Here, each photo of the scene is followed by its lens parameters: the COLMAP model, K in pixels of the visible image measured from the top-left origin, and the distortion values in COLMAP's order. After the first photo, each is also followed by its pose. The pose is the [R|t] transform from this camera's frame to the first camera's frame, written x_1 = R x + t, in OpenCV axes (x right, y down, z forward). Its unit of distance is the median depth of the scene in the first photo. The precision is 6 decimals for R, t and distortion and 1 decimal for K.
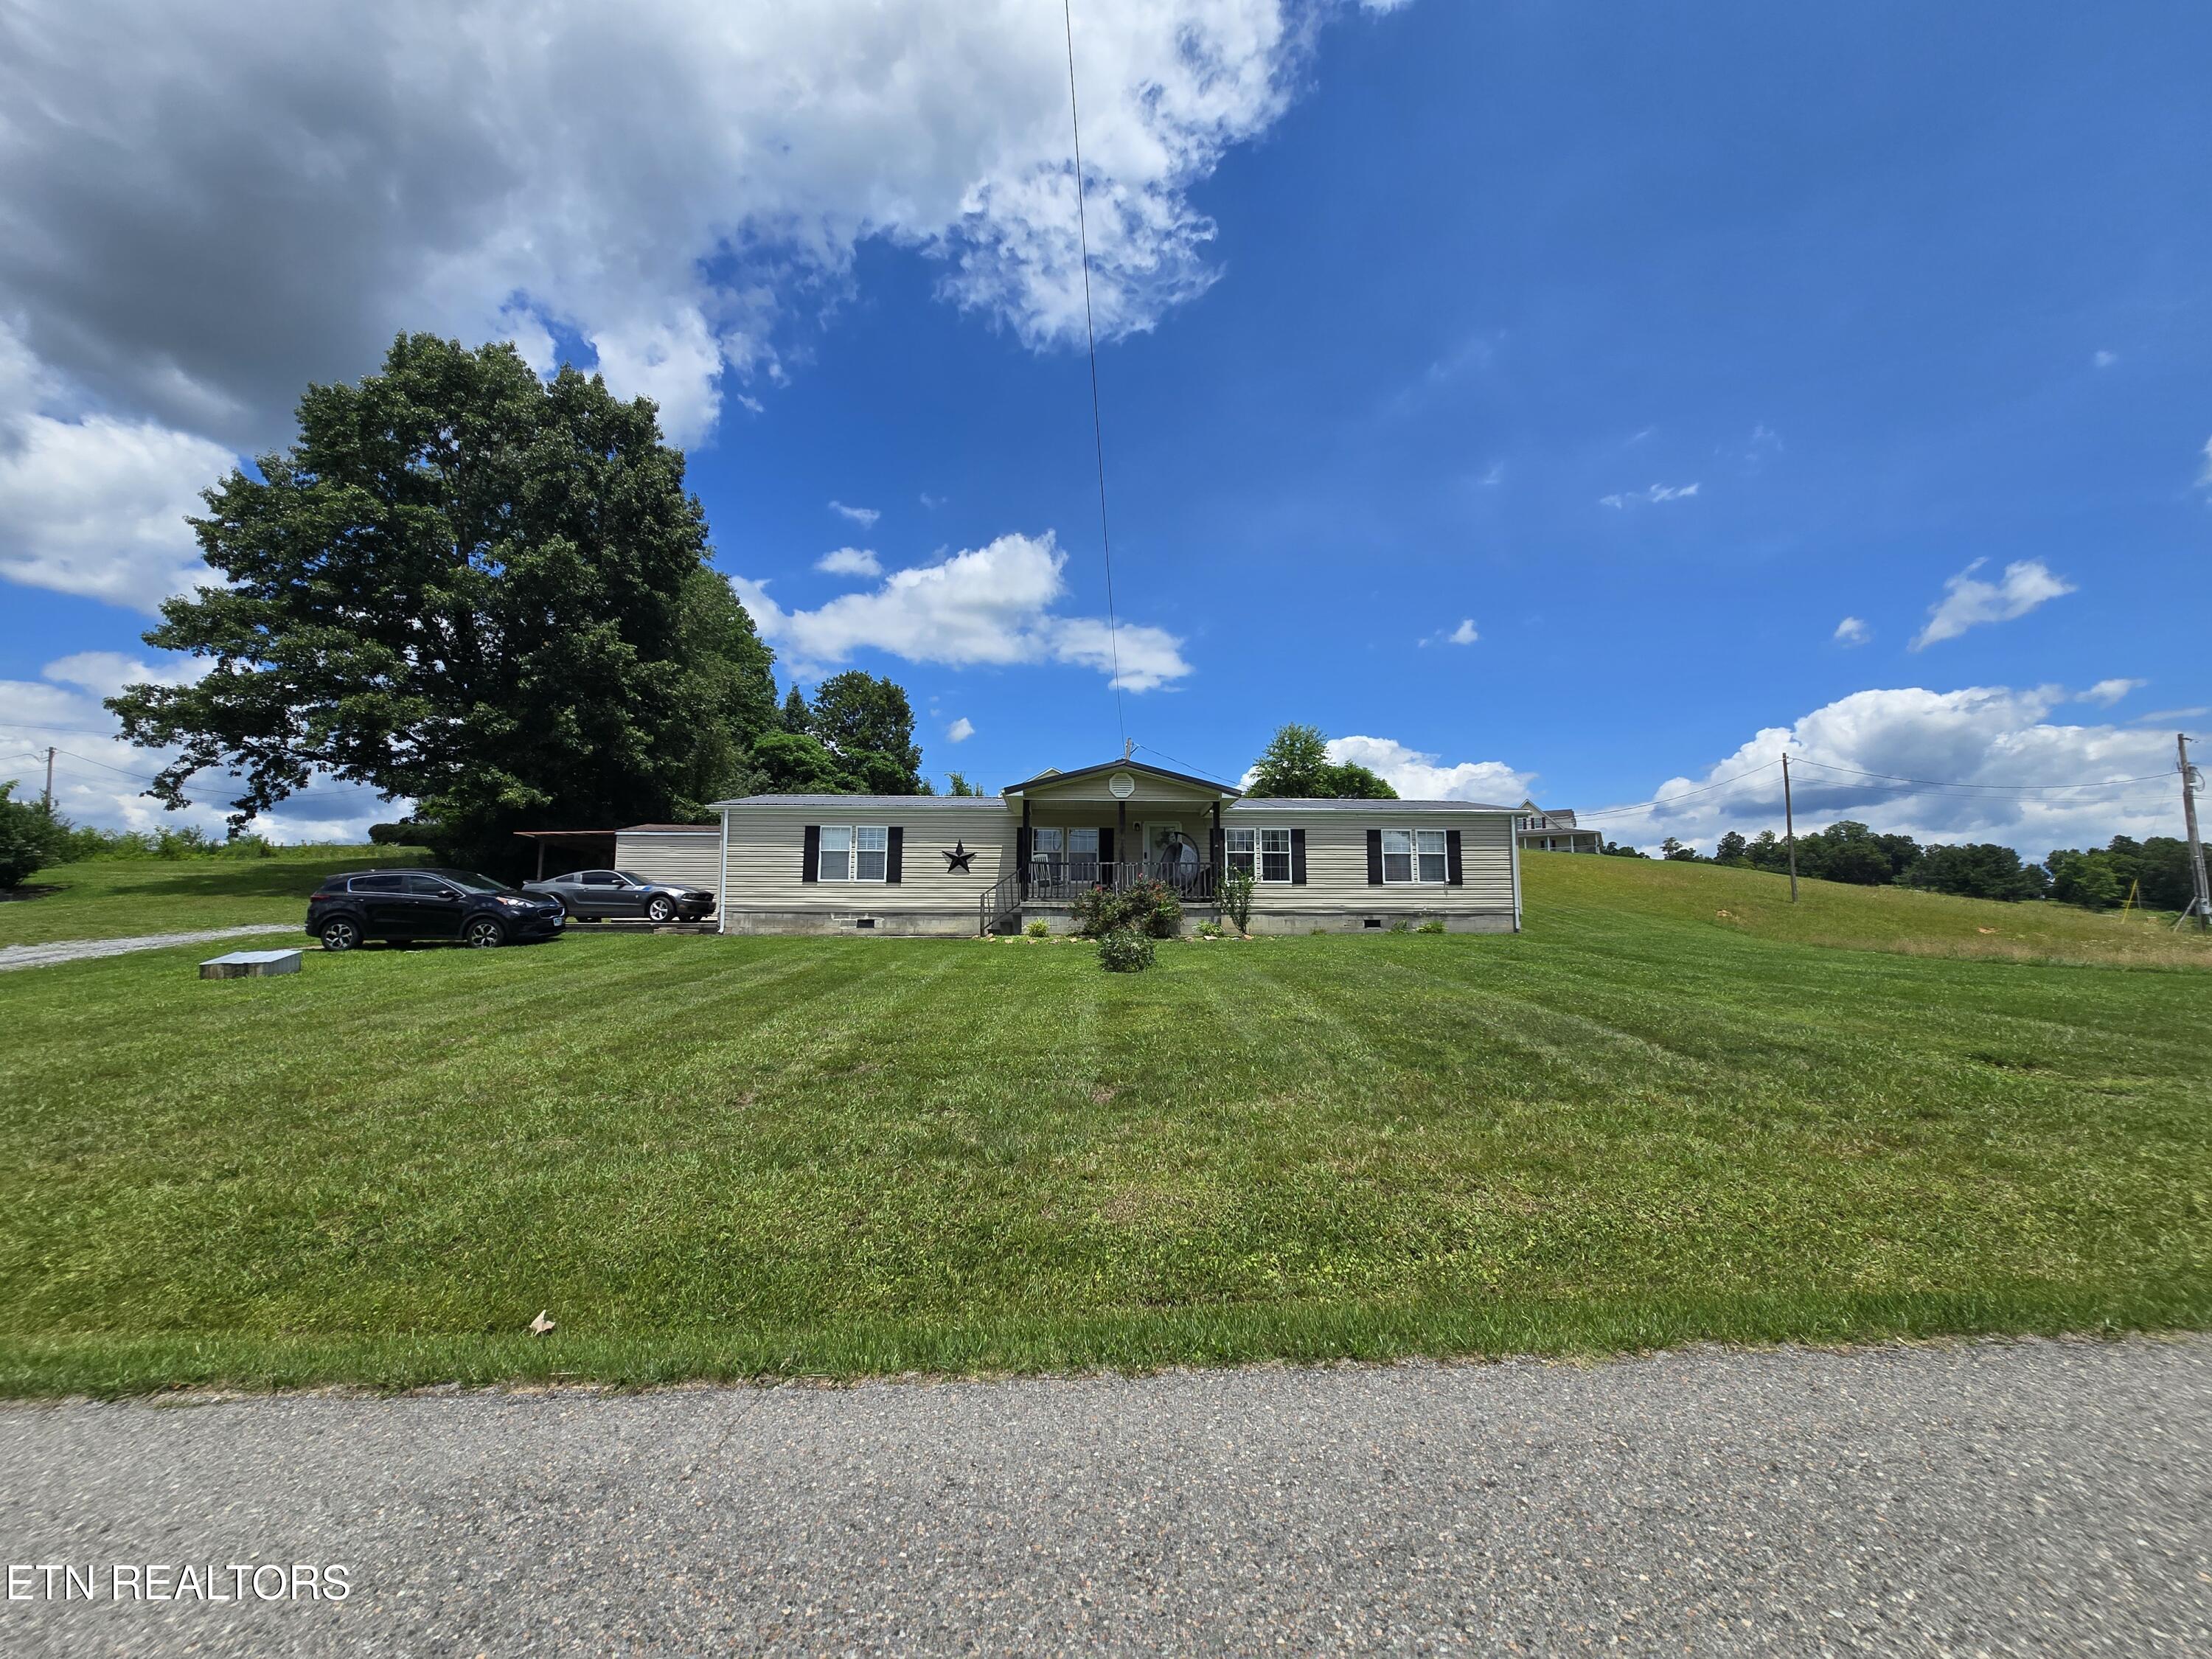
lens RADIAL K [[900.6, 0, 1106.0], [0, 900.6, 829.5], [0, 0, 1]] dist [-0.000069, 0.000526]
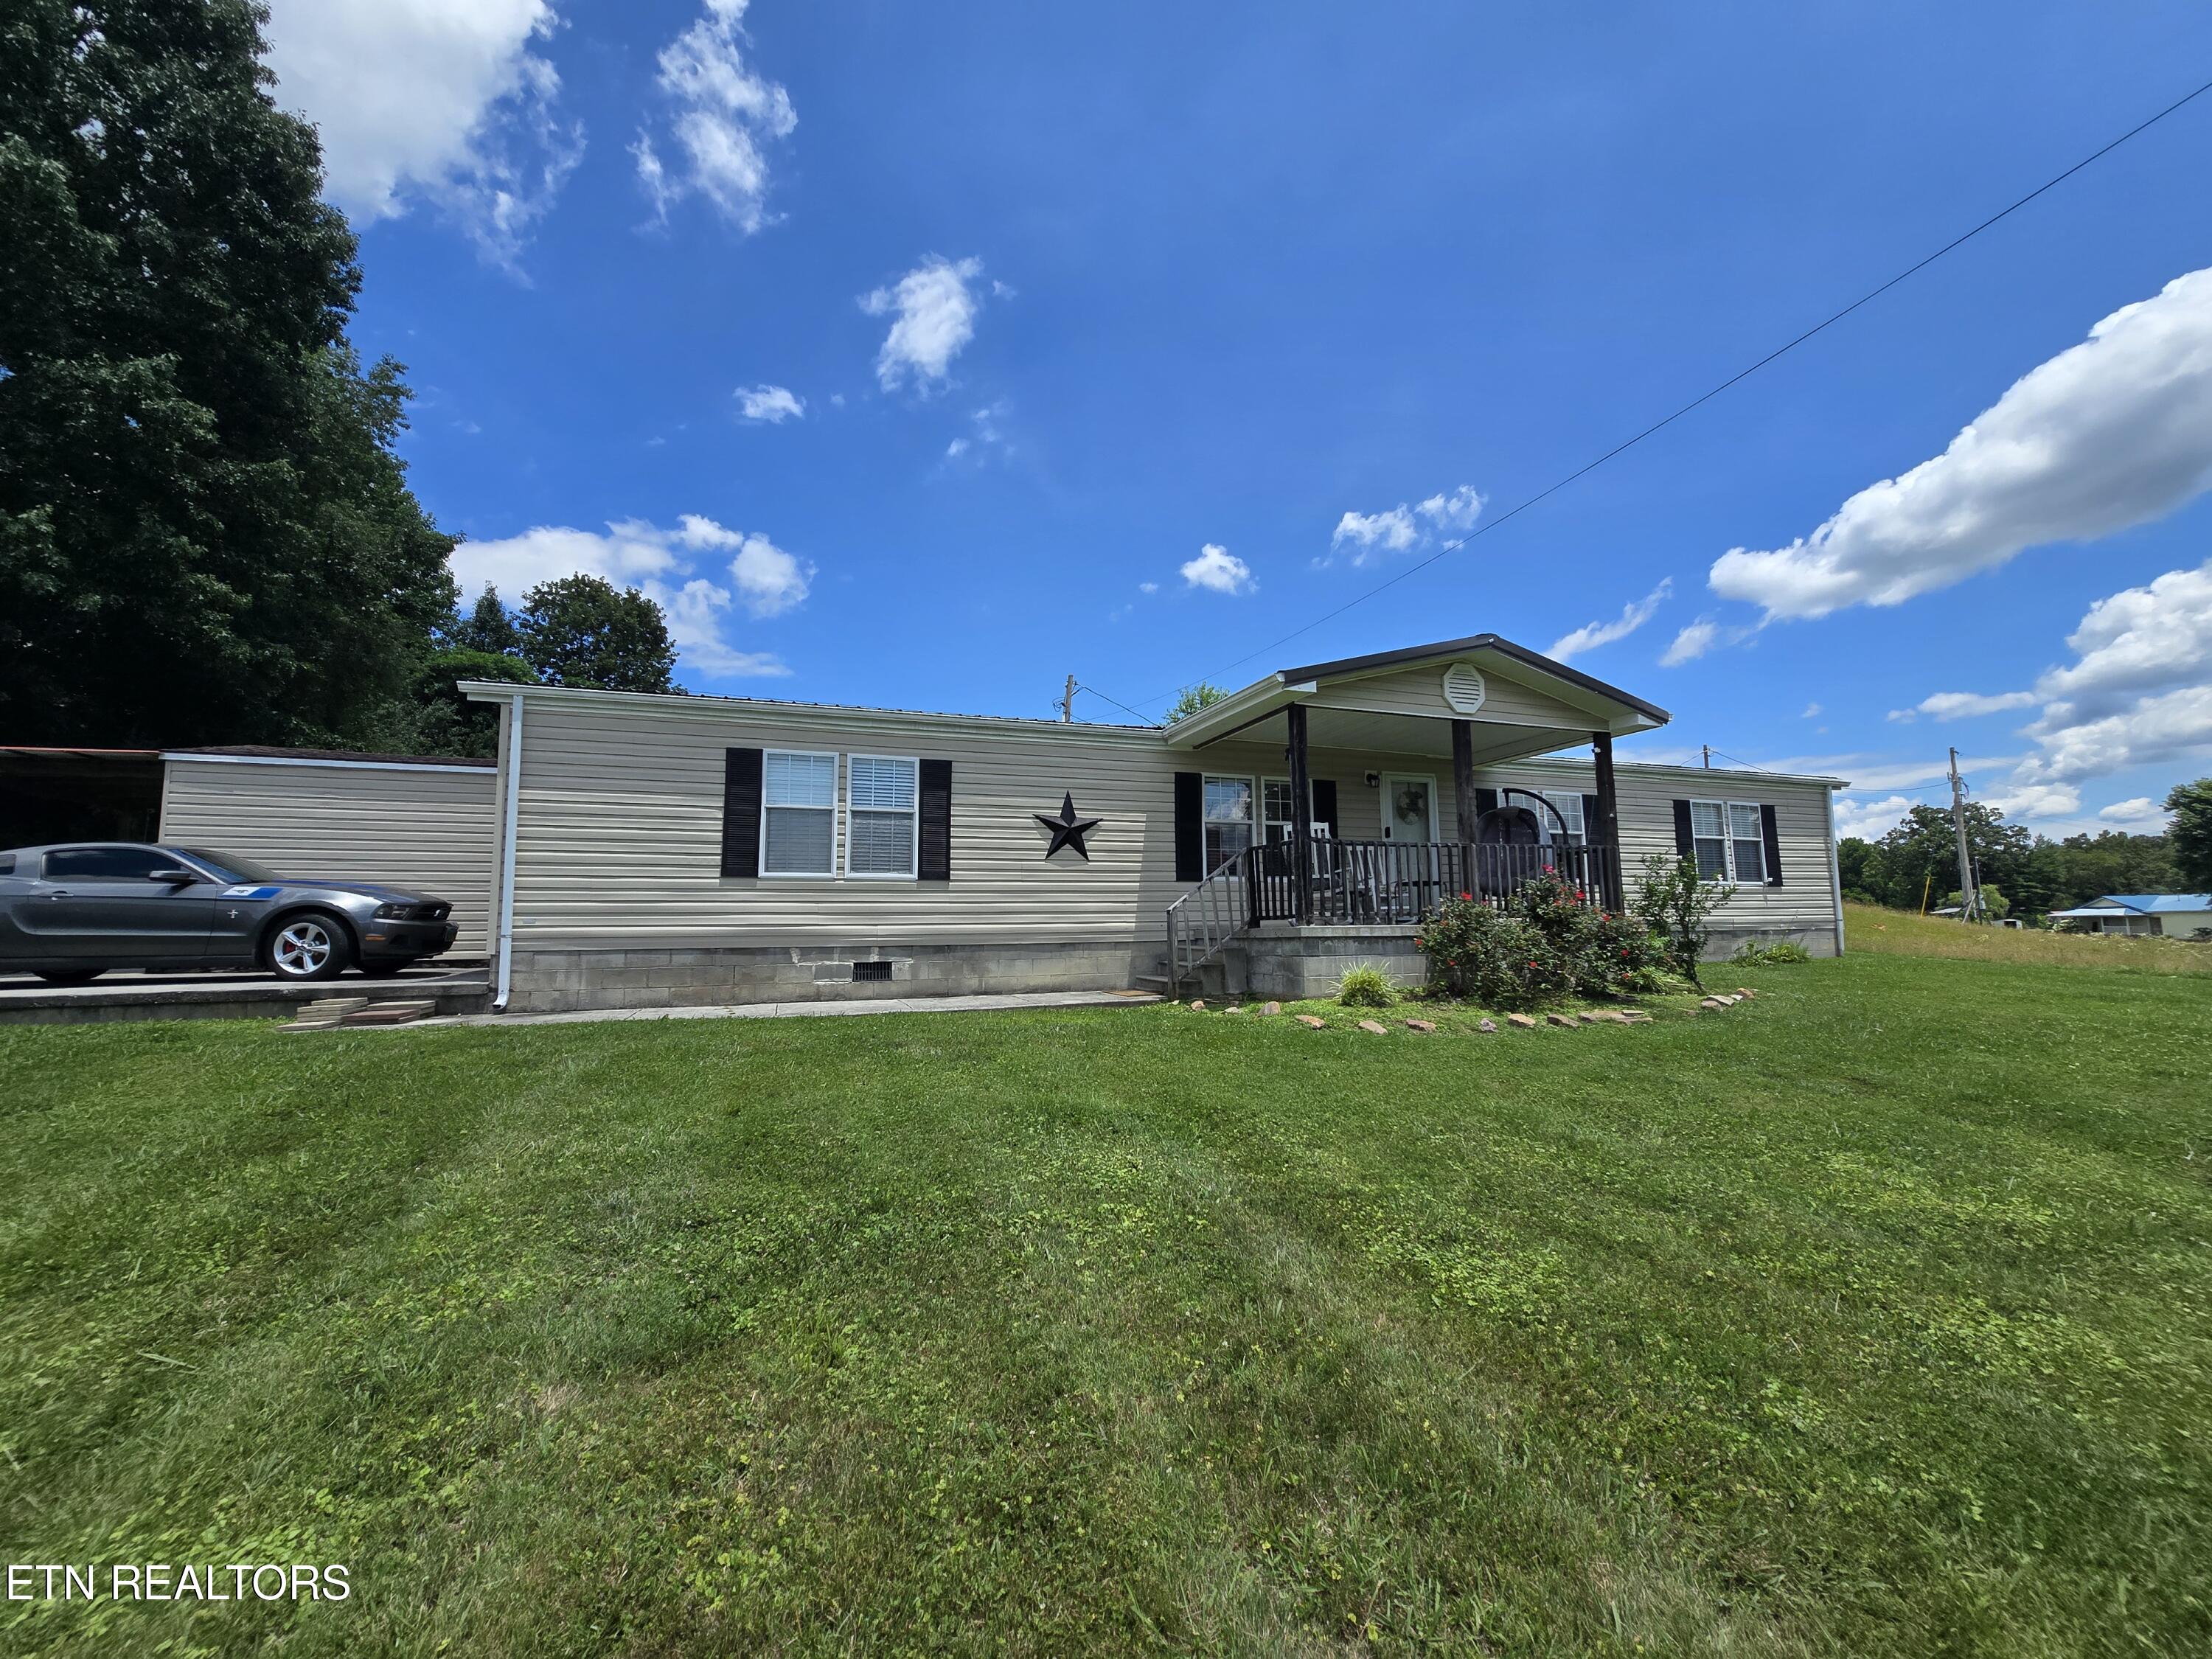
lens RADIAL K [[901.4, 0, 1107.4], [0, 901.4, 820.8], [0, 0, 1]] dist [-0.000554, -0.000067]
pose [[0.949257, 0.024276, 0.313563, -0.289947], [-0.024790, 0.999690, -0.002349, 0.026932], [-0.313523, -0.005543, 0.949565, 0.522476]]
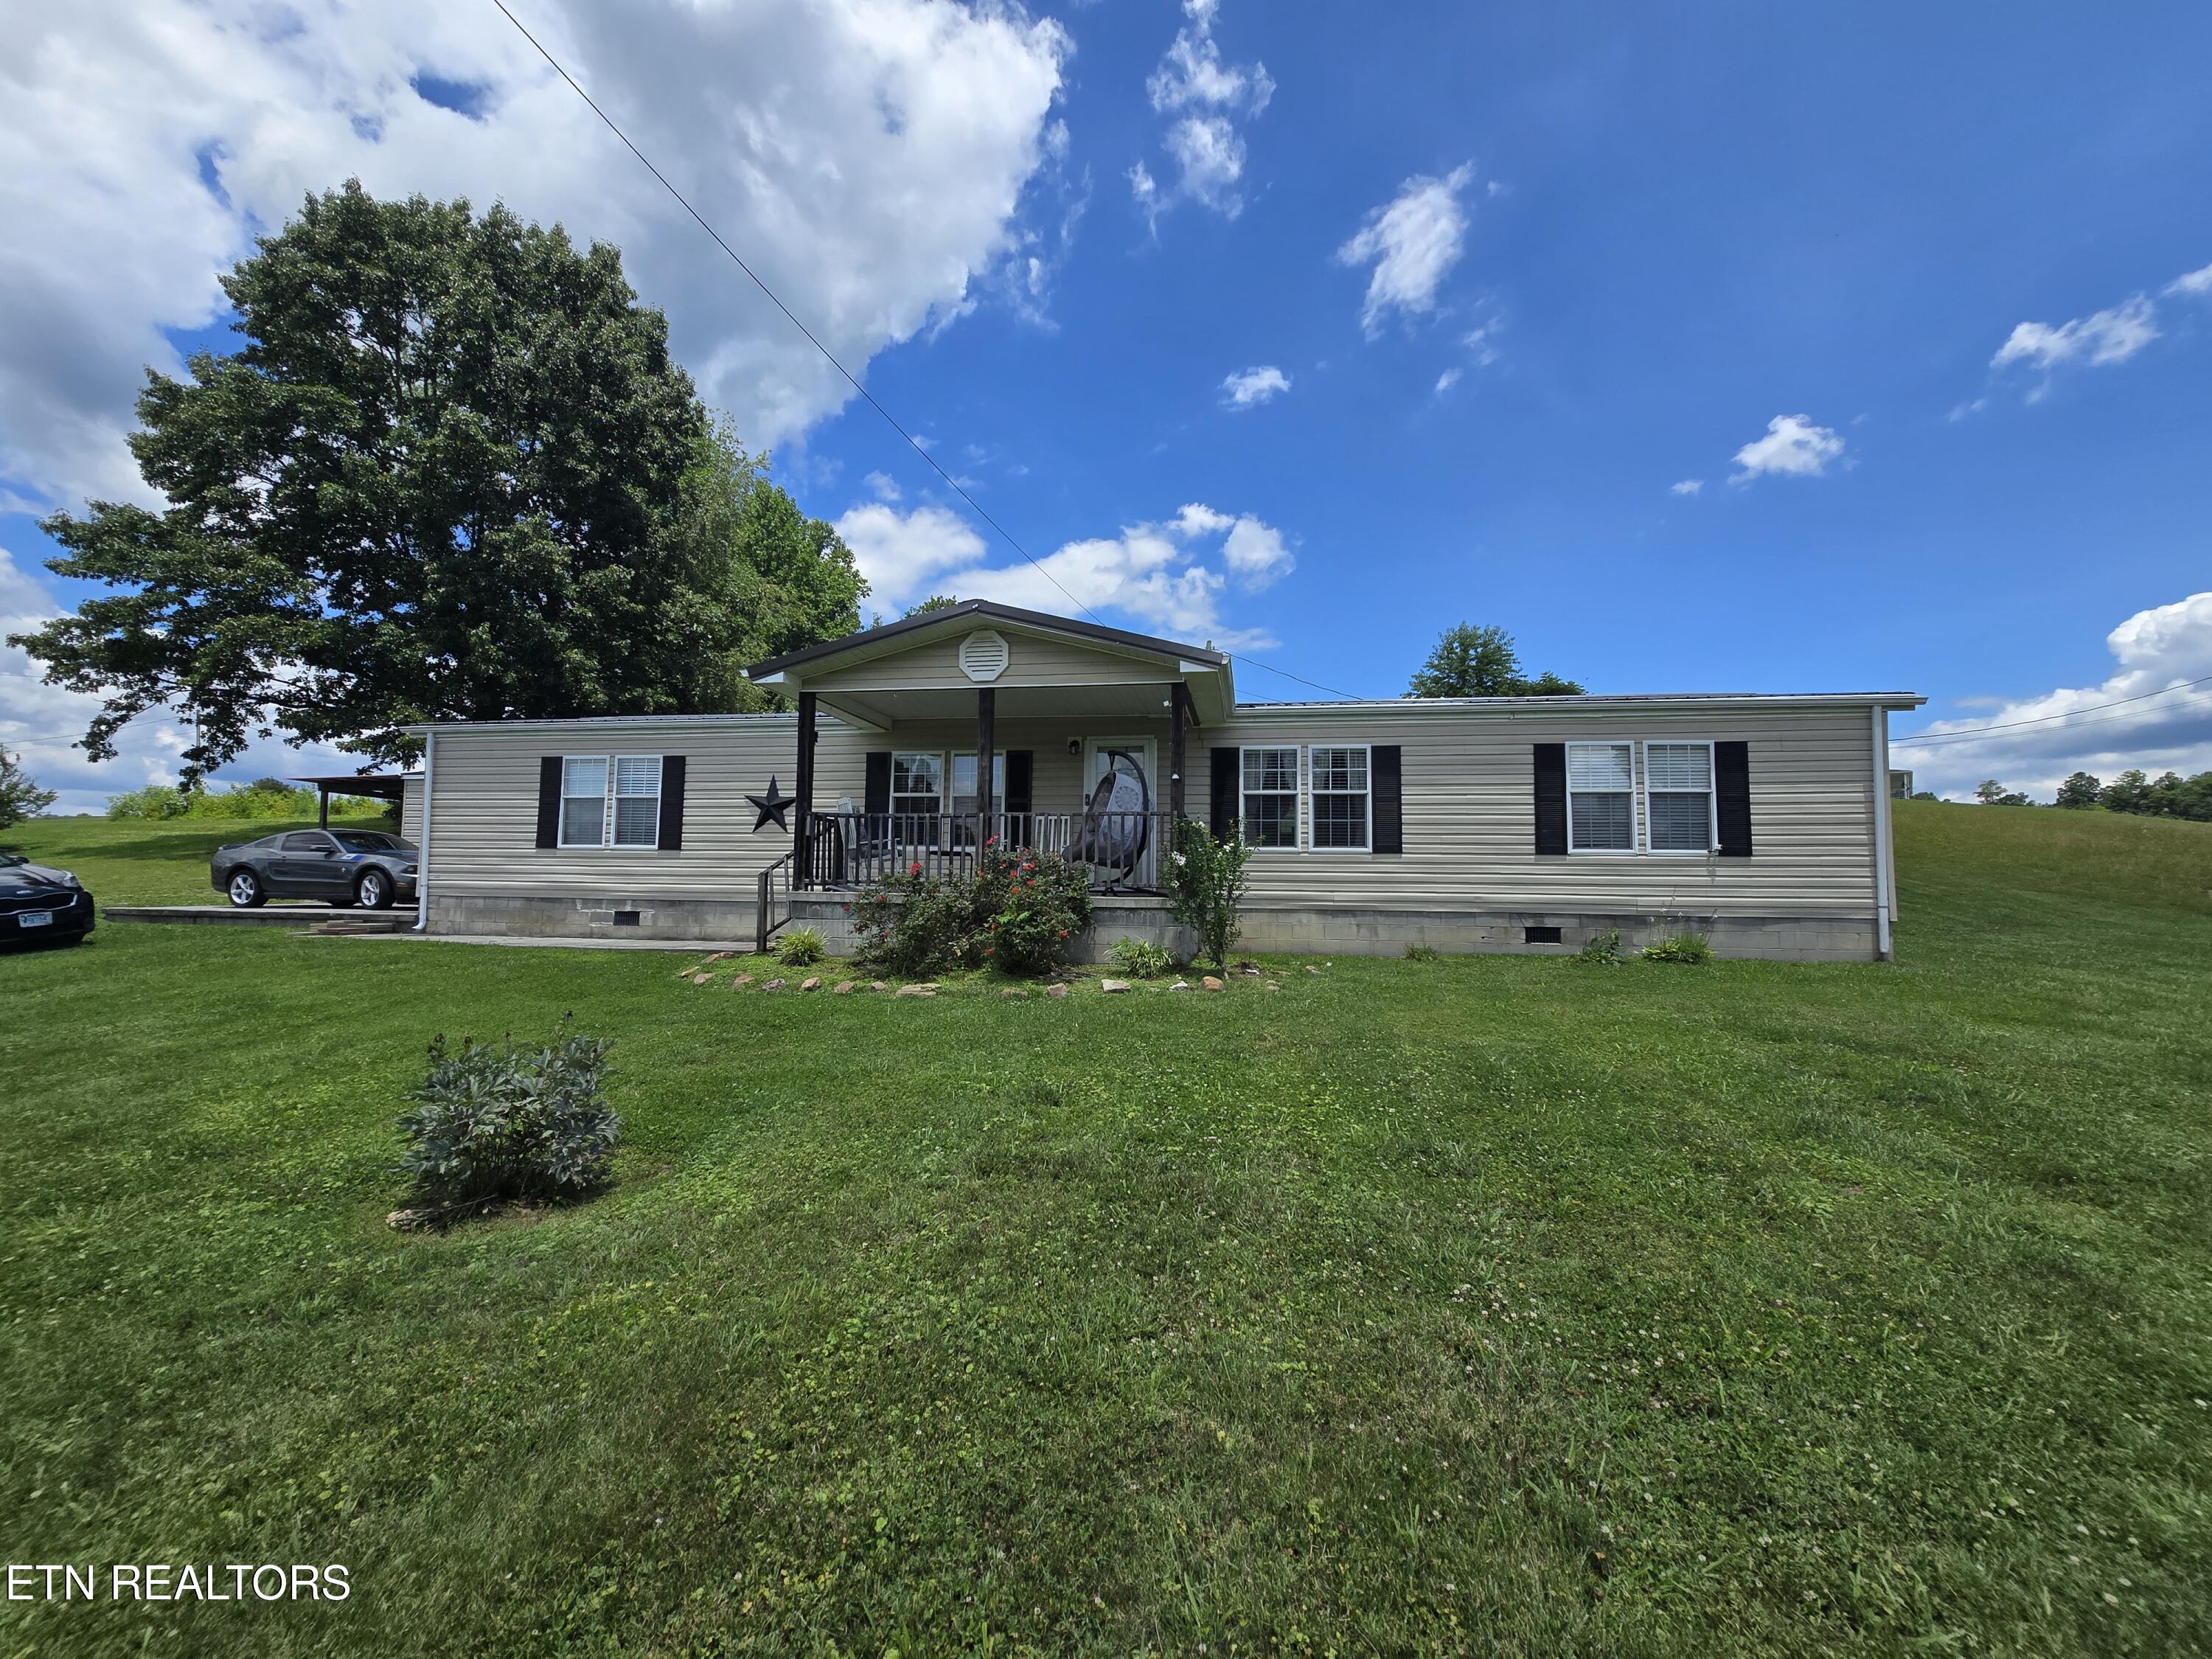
lens RADIAL K [[900.6, 0, 1106.0], [0, 900.6, 829.5], [0, 0, 1]] dist [-0.000069, 0.000526]
pose [[0.977594, -0.002943, -0.210481, 0.165598], [0.013898, 0.998623, 0.050588, 0.019191], [0.210042, -0.052380, 0.976288, 0.471298]]
